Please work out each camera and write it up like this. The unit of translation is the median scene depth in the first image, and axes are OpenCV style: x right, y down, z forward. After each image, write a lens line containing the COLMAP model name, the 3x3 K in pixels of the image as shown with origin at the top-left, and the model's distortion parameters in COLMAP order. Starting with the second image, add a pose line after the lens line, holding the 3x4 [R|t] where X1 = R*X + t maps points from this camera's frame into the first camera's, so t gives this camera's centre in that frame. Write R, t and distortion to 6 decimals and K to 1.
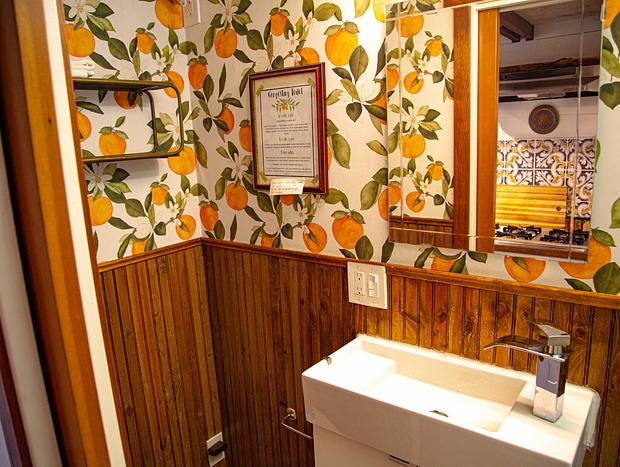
lens RADIAL K [[473.5, 0, 310.0], [0, 473.5, 233.5], [0, 0, 1]] dist [-0.126814, 0.066330]
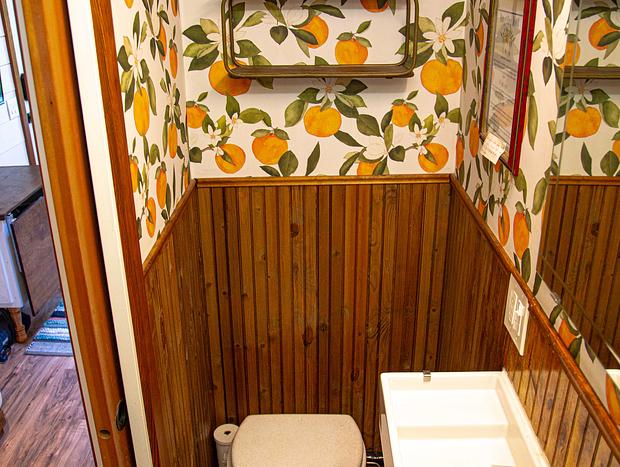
lens RADIAL K [[632.4, 0, 302.6], [0, 632.4, 235.1], [0, 0, 1]] dist [-0.126450, 0.046002]
pose [[0.600922, 0.345905, -0.720585, 0.503651], [-0.172707, 0.936405, 0.305480, -0.210369], [0.780426, -0.059119, 0.622447, 0.143970]]
